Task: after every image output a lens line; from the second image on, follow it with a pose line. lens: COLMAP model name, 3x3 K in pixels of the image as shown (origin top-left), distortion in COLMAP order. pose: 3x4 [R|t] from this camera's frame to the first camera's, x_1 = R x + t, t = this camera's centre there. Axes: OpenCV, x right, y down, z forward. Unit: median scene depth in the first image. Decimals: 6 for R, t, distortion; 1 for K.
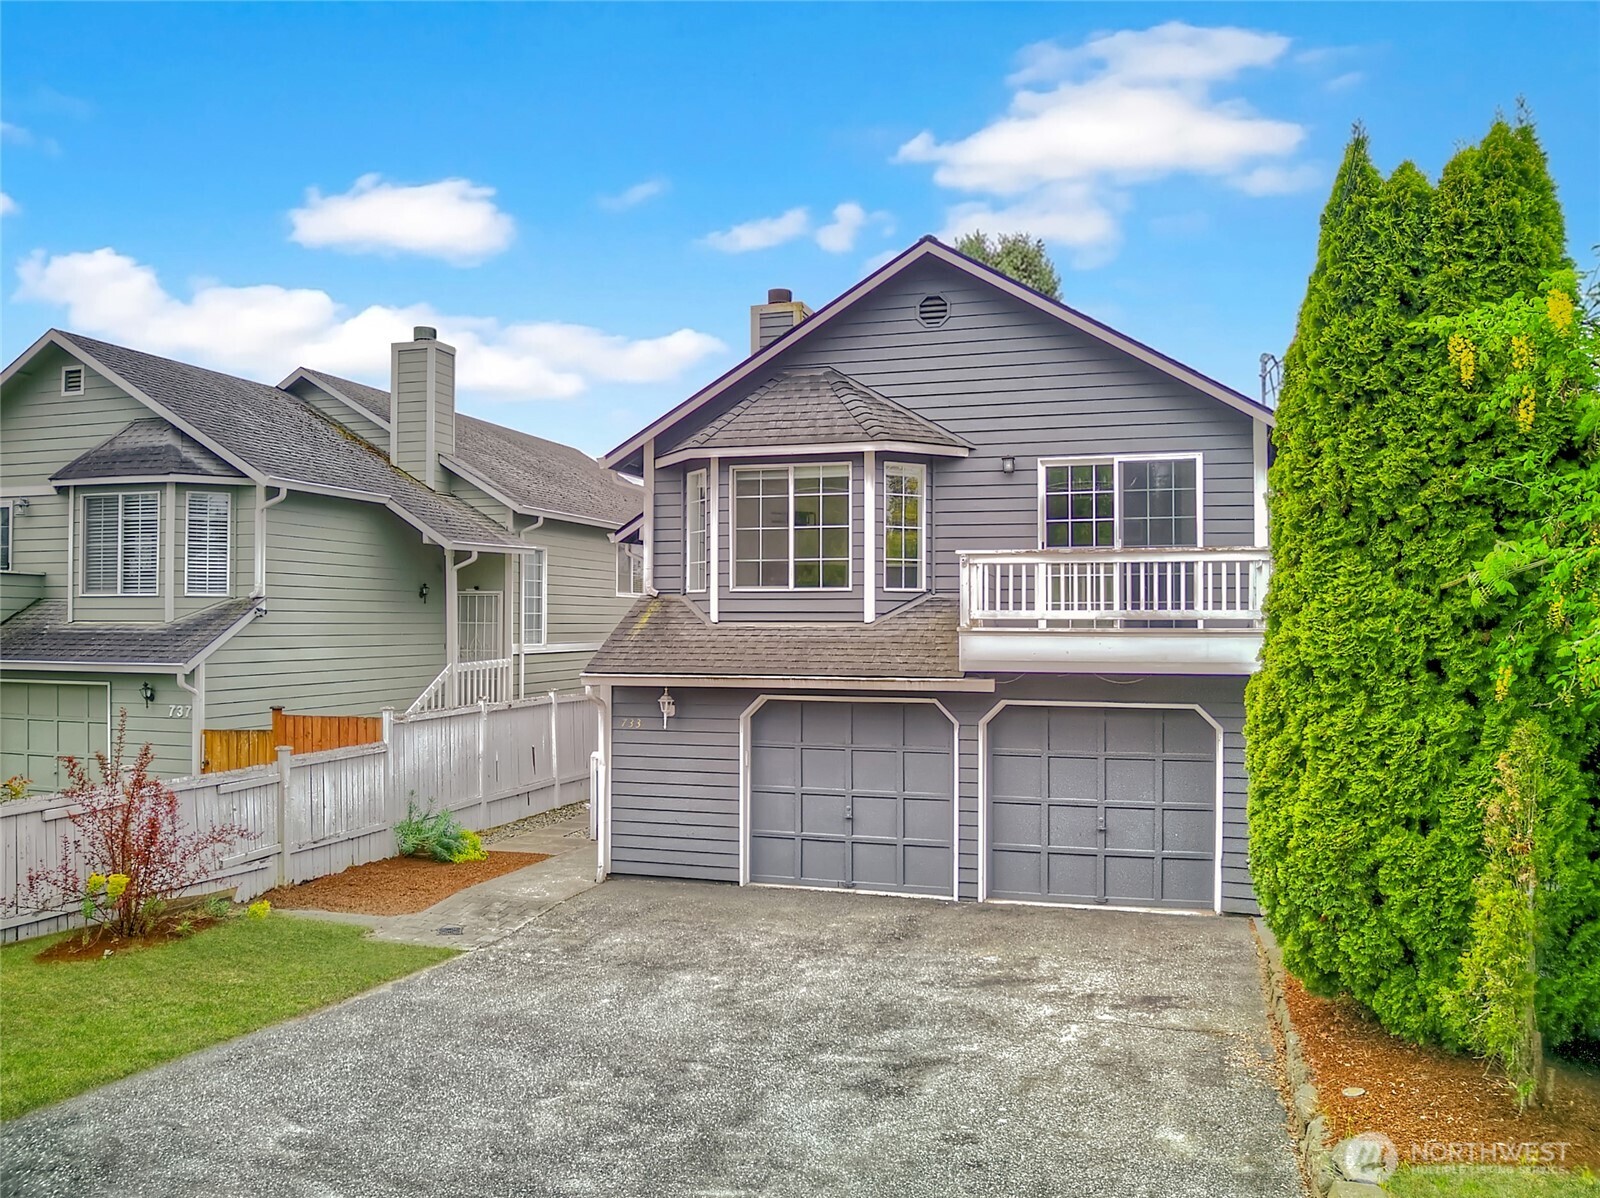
lens RADIAL K [[1150.4, 0, 810.3], [0, 1150.4, 596.2], [0, 0, 1]] dist [-0.005744, -0.000646]
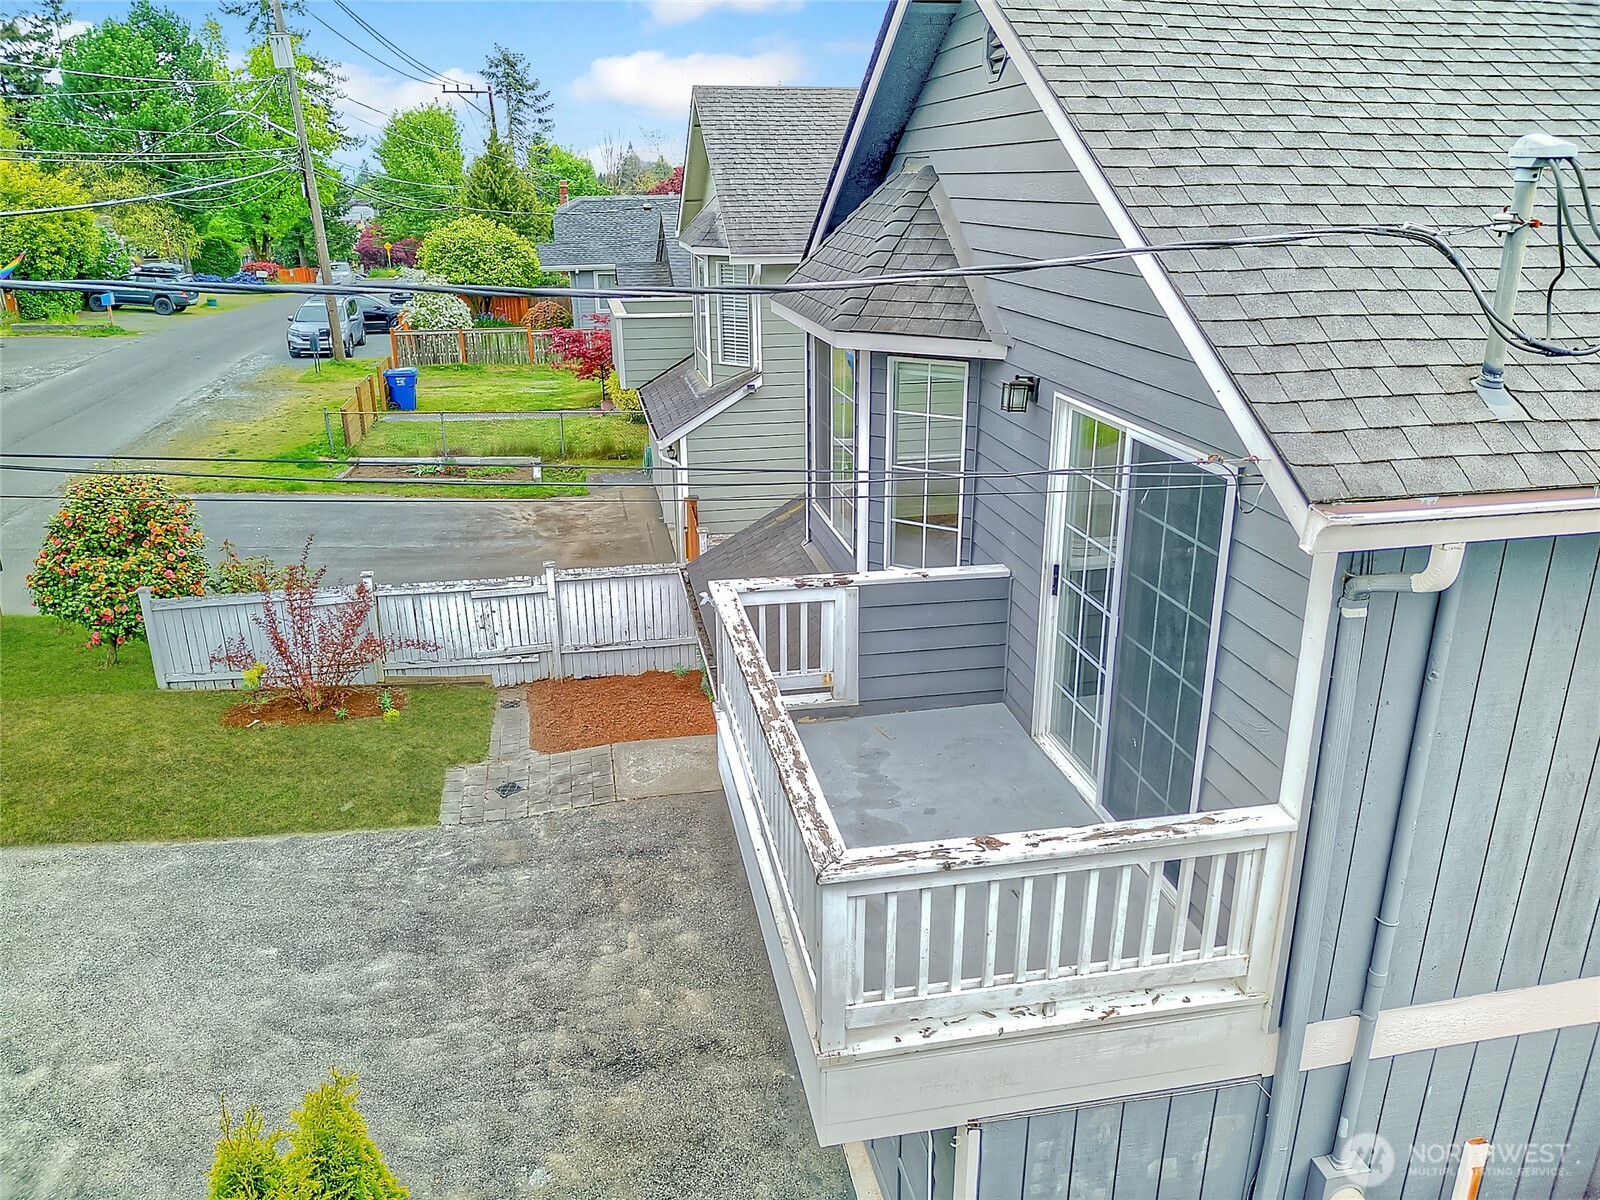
lens RADIAL K [[1150.4, 0, 810.3], [0, 1150.4, 597.2], [0, 0, 1]] dist [-0.005744, -0.000646]
pose [[0.463743, 0.299031, -0.833980, 0.541364], [0.019688, 0.937608, 0.347136, -0.198935], [0.885751, -0.177401, 0.428922, 0.681209]]
